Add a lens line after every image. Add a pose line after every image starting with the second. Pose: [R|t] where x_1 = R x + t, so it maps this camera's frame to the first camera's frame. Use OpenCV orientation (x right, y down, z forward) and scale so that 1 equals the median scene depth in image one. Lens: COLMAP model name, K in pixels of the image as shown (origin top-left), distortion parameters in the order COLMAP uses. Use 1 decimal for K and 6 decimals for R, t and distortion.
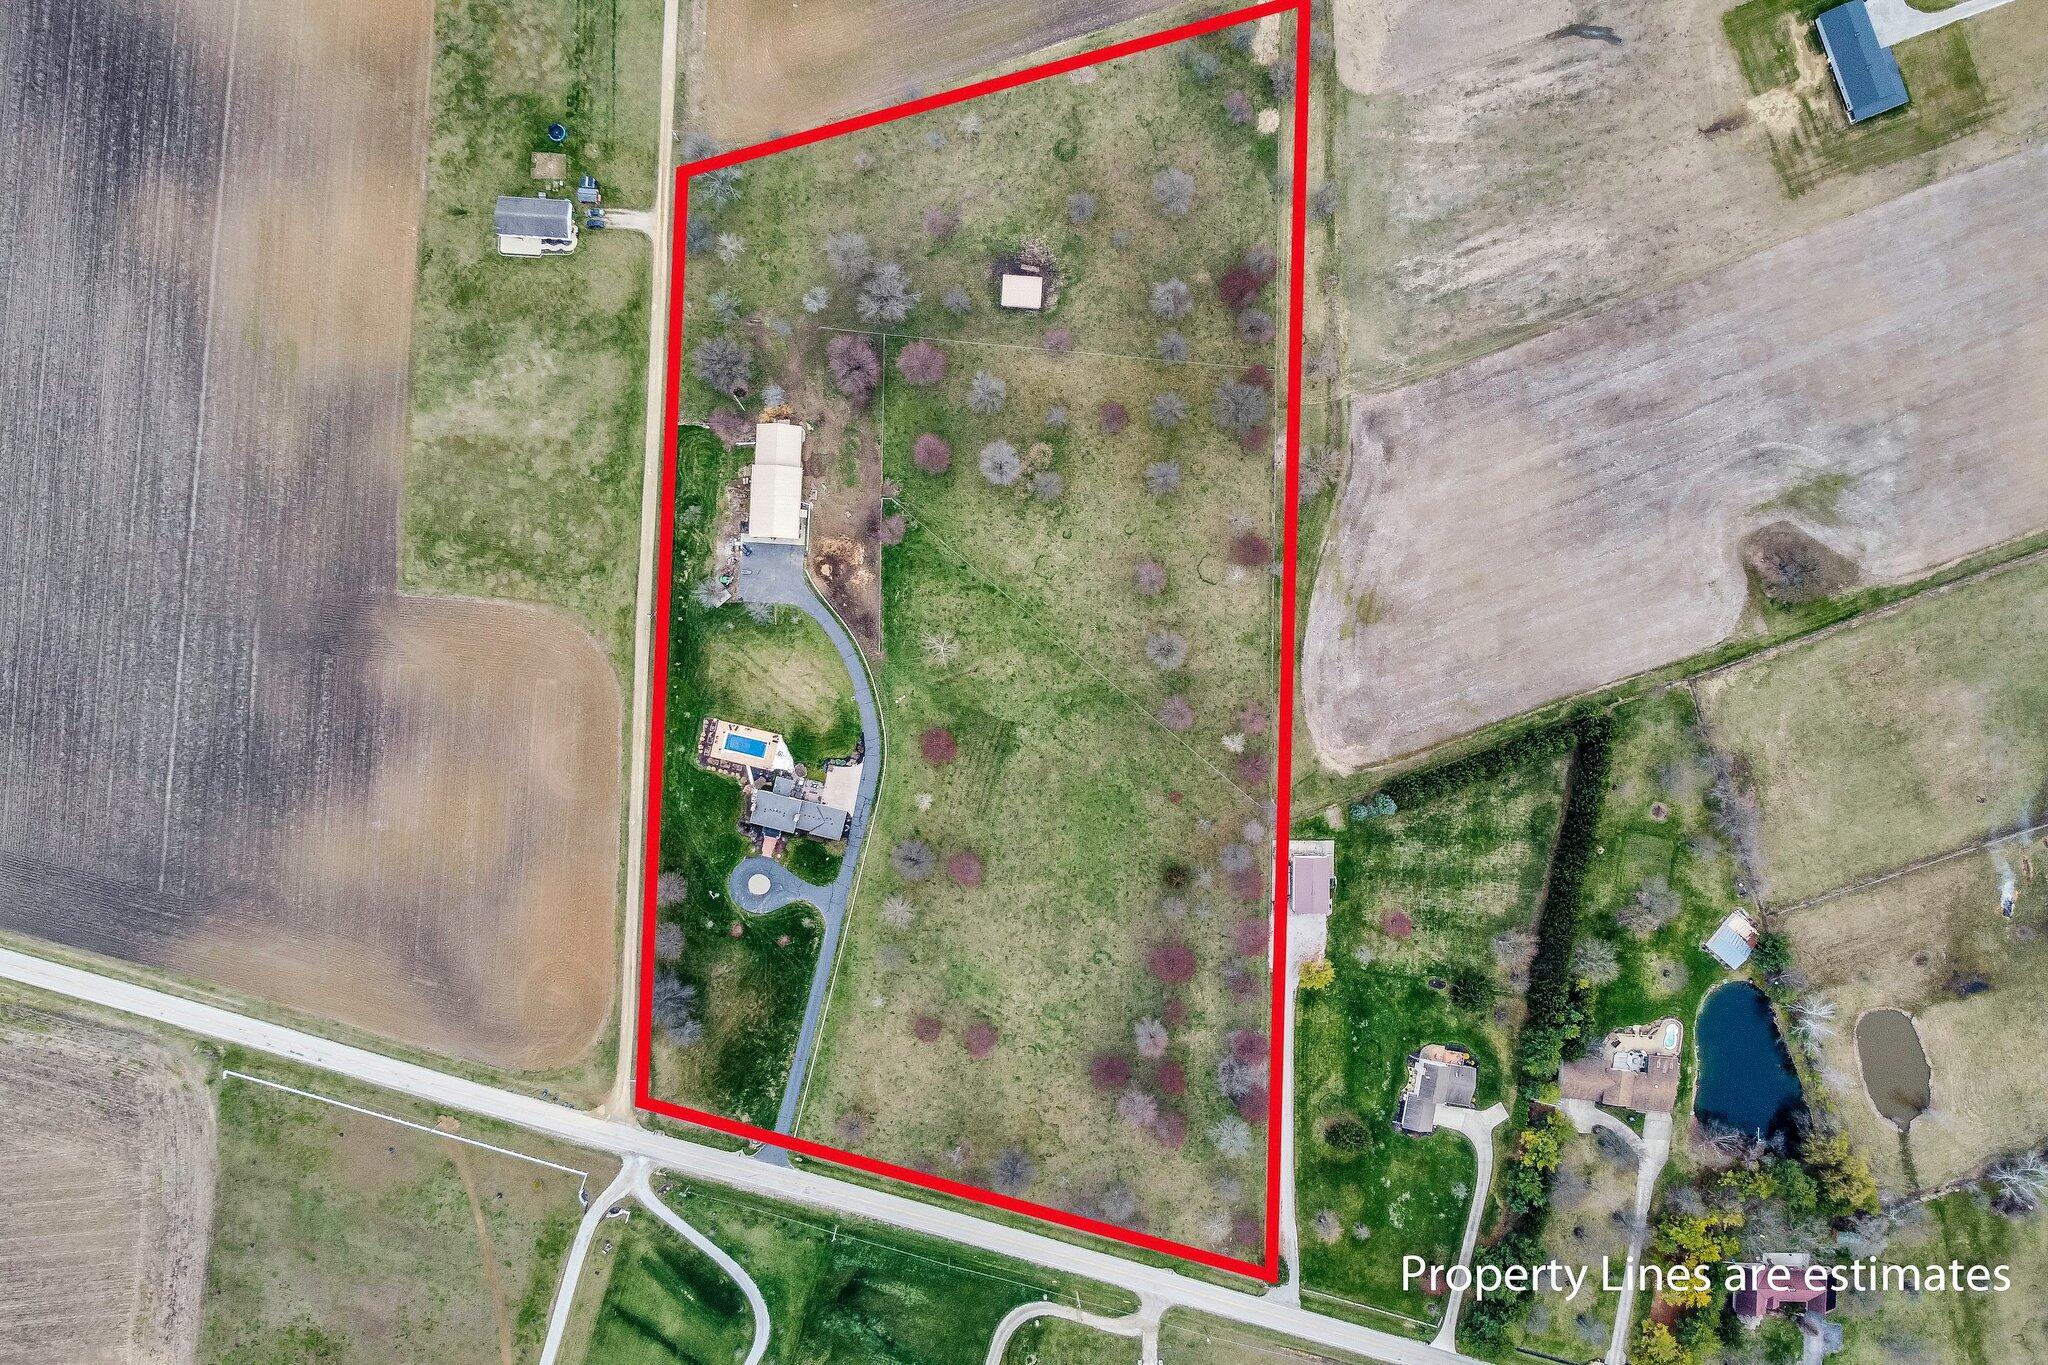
lens RADIAL K [[1561.1, 0, 1025.8], [0, 1561.1, 680.7], [0, 0, 1]] dist [-0.004501, -0.002465]
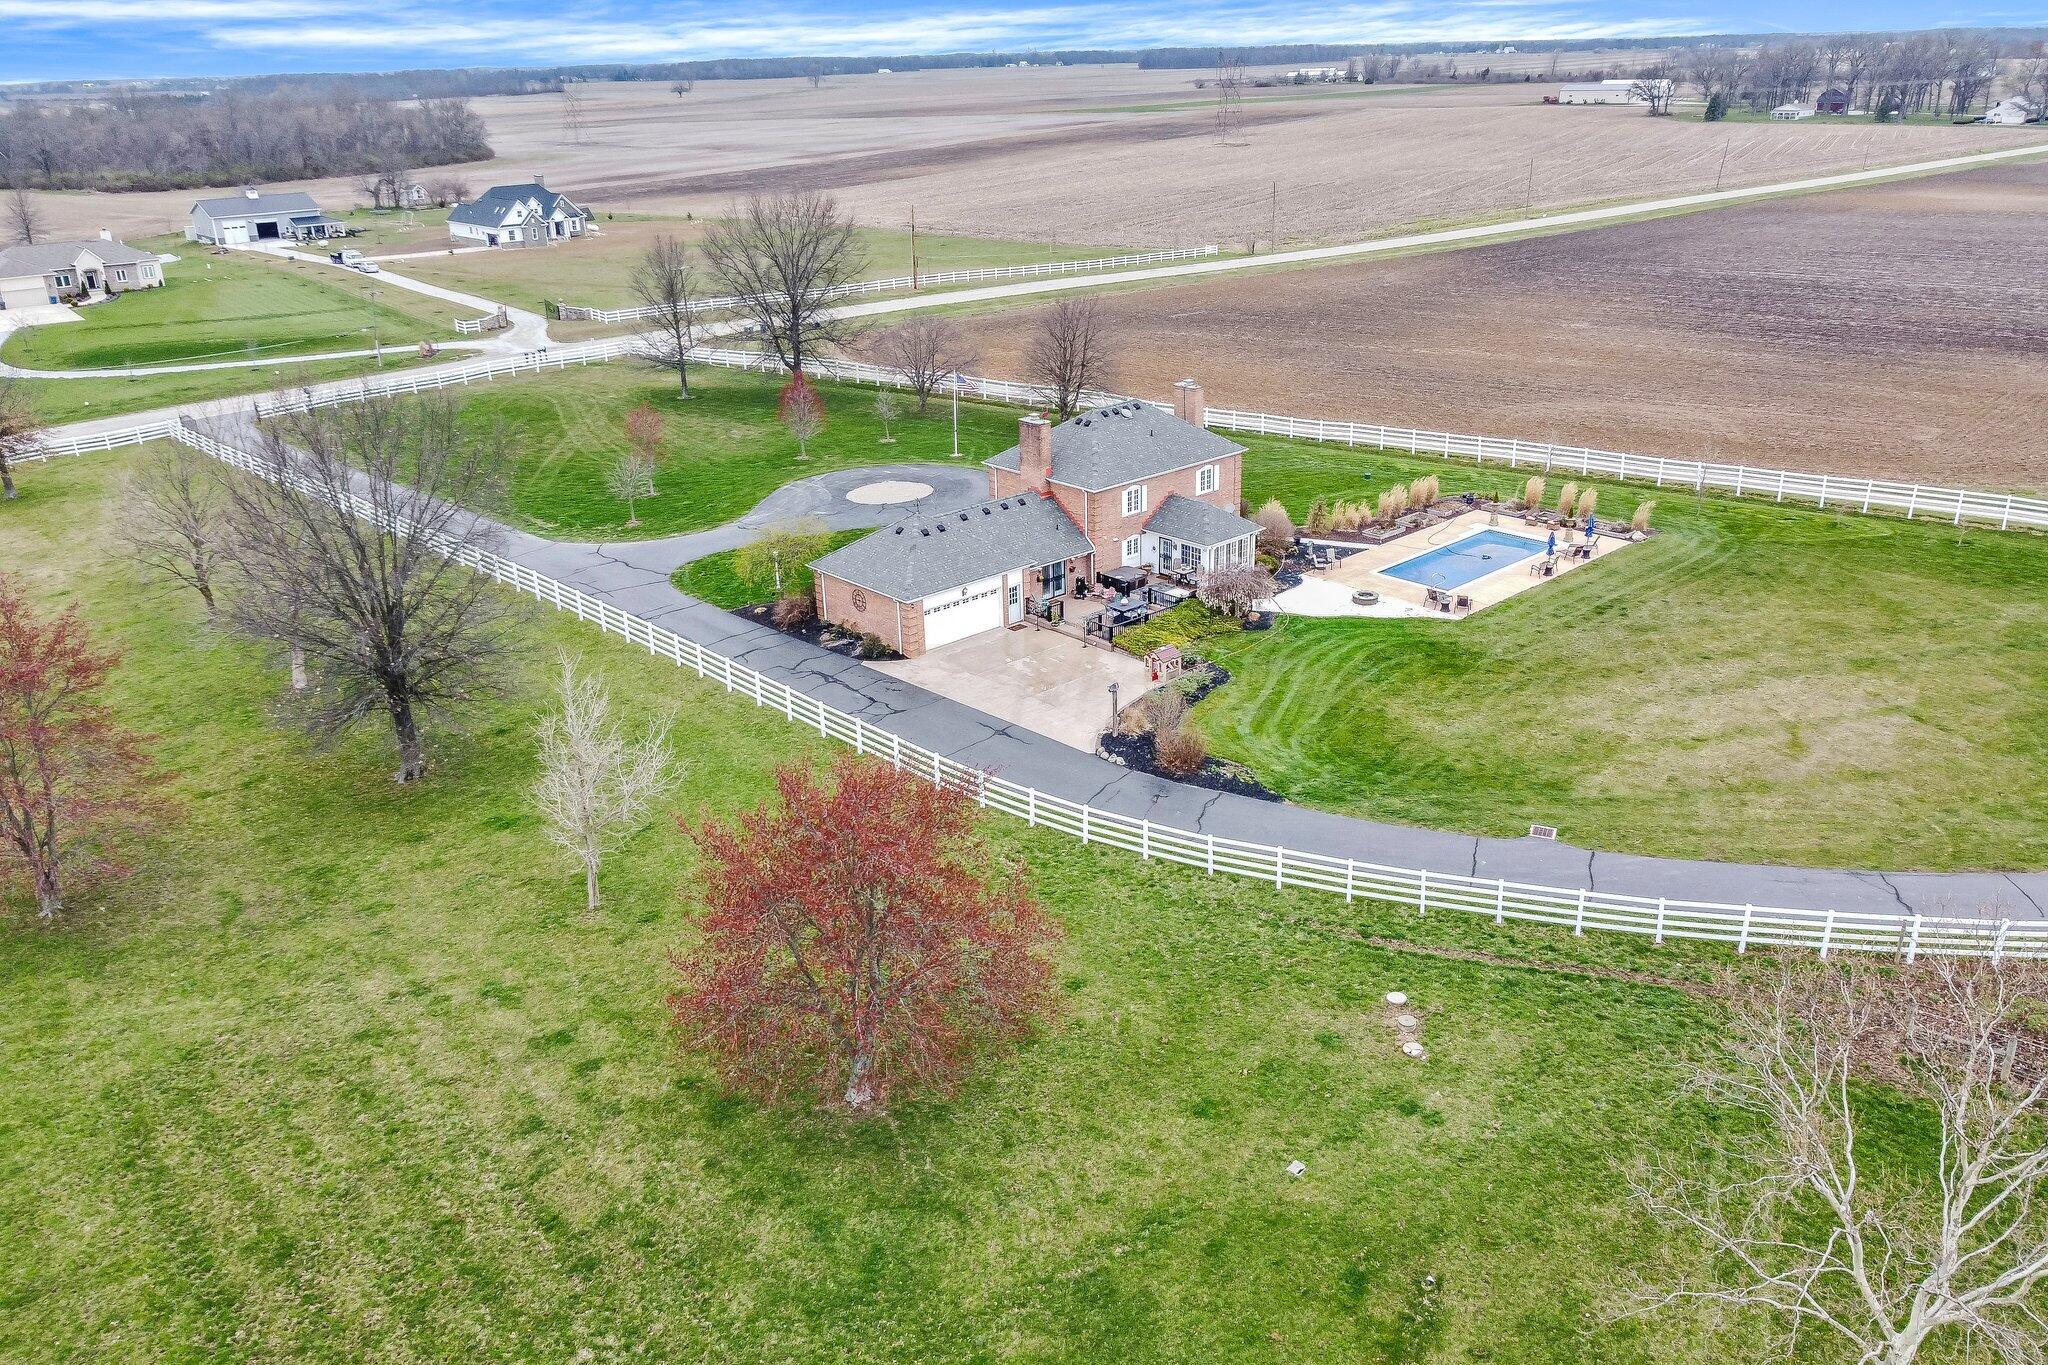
lens RADIAL K [[1561.1, 0, 1025.8], [0, 1561.1, 680.7], [0, 0, 1]] dist [-0.004501, -0.002465]
pose [[-0.558450, 0.289665, -0.777321, 0.014106], [-0.829291, -0.217834, 0.514612, -0.018322], [-0.020262, 0.932010, 0.361866, 0.938029]]
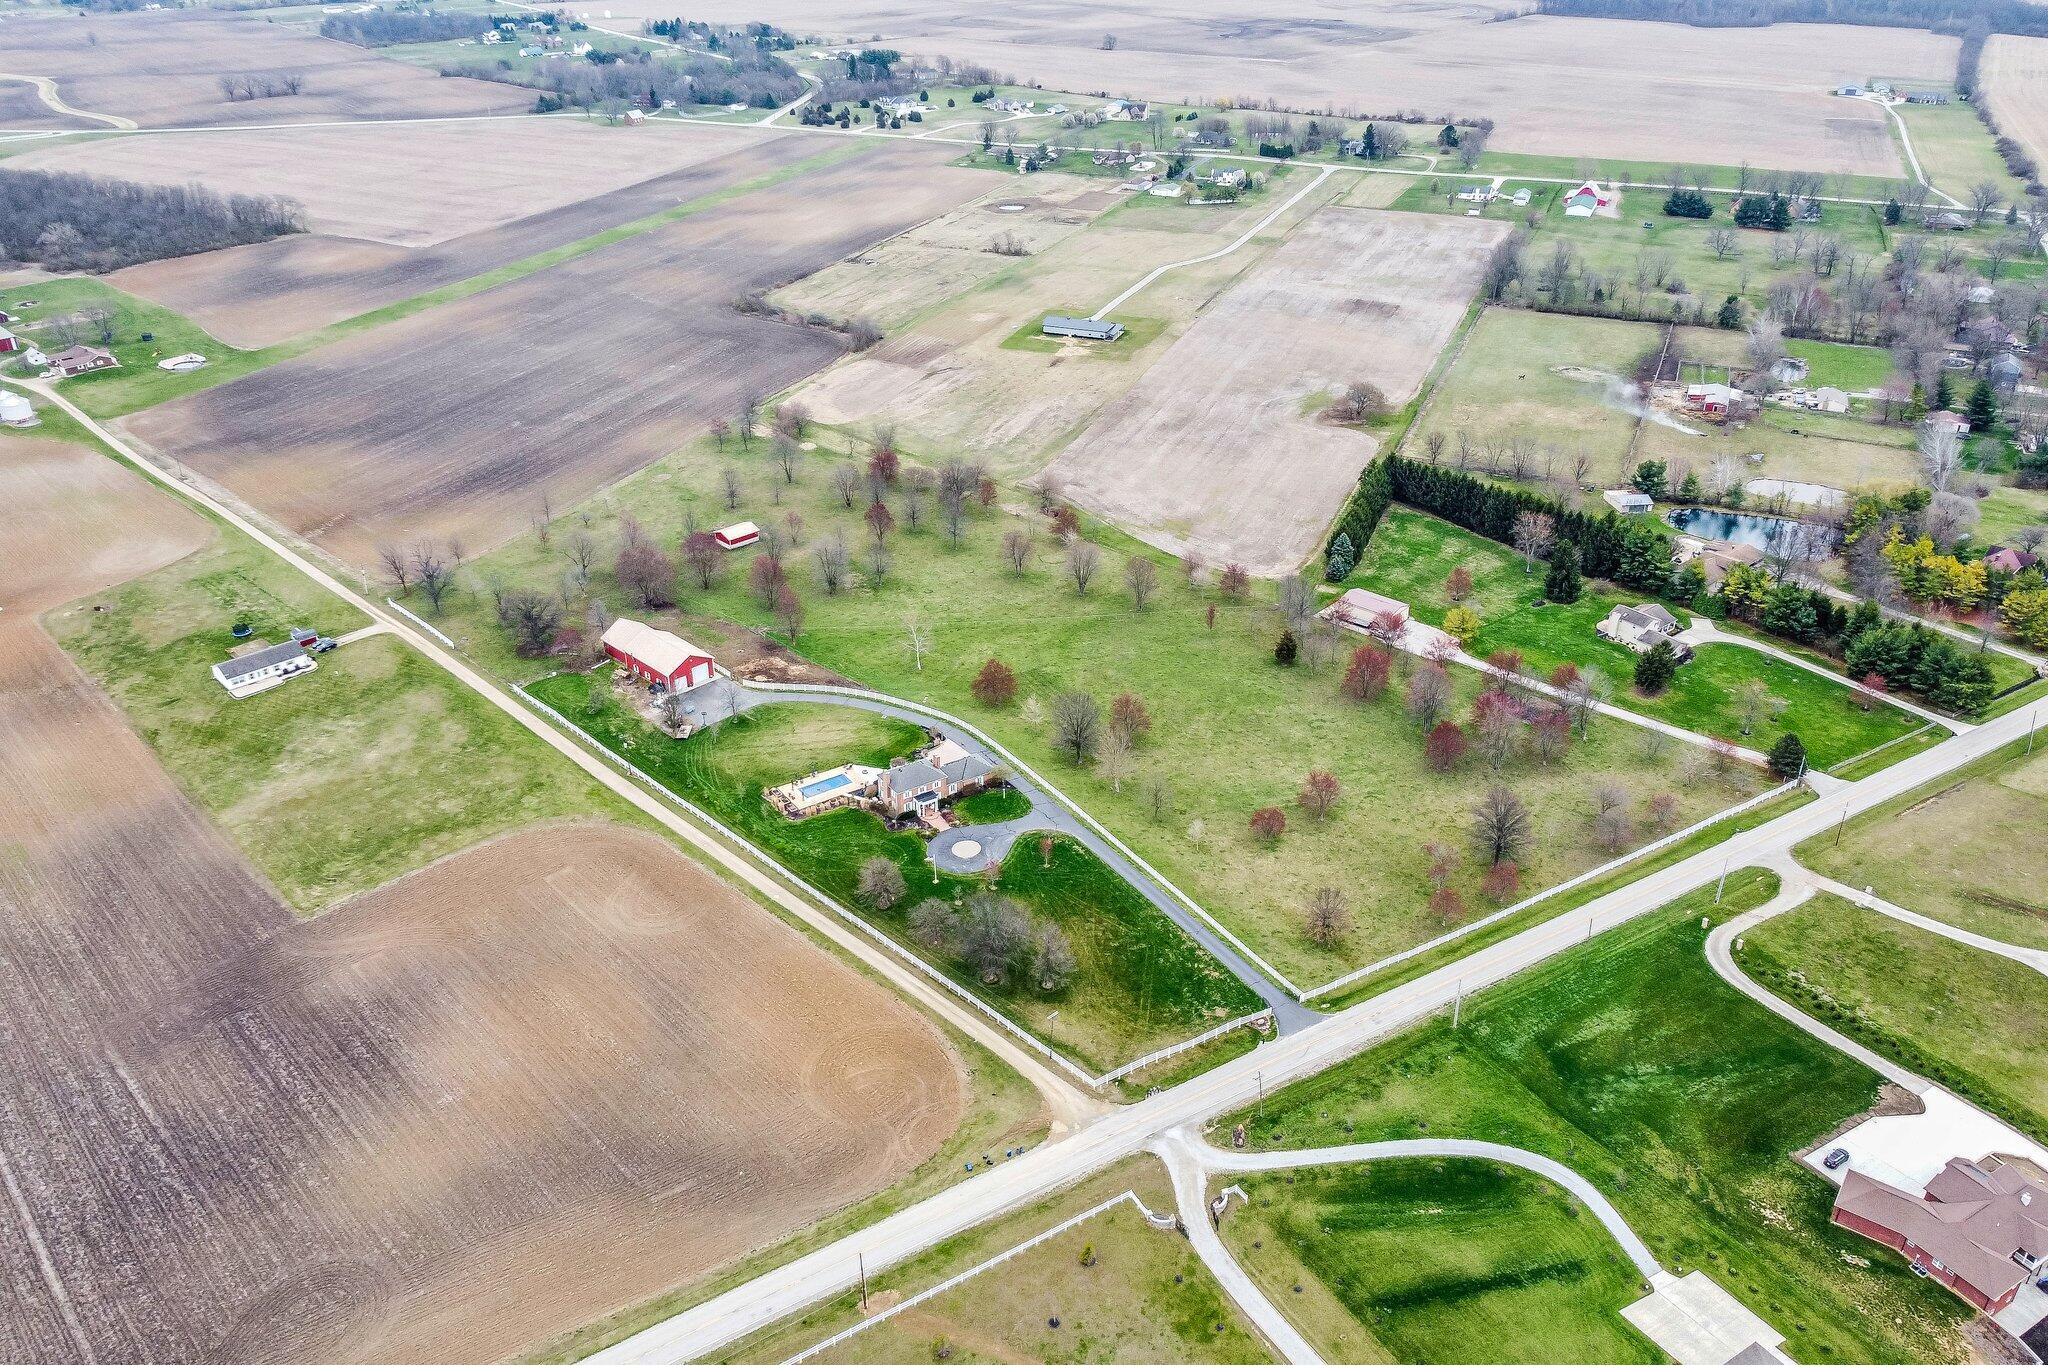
lens RADIAL K [[1561.1, 0, 1025.8], [0, 1561.1, 680.7], [0, 0, 1]] dist [-0.004501, -0.002465]
pose [[0.669762, -0.383798, 0.635702, -0.582192], [0.741140, 0.292284, -0.604386, 0.565271], [0.046156, 0.875939, 0.480208, 0.584569]]
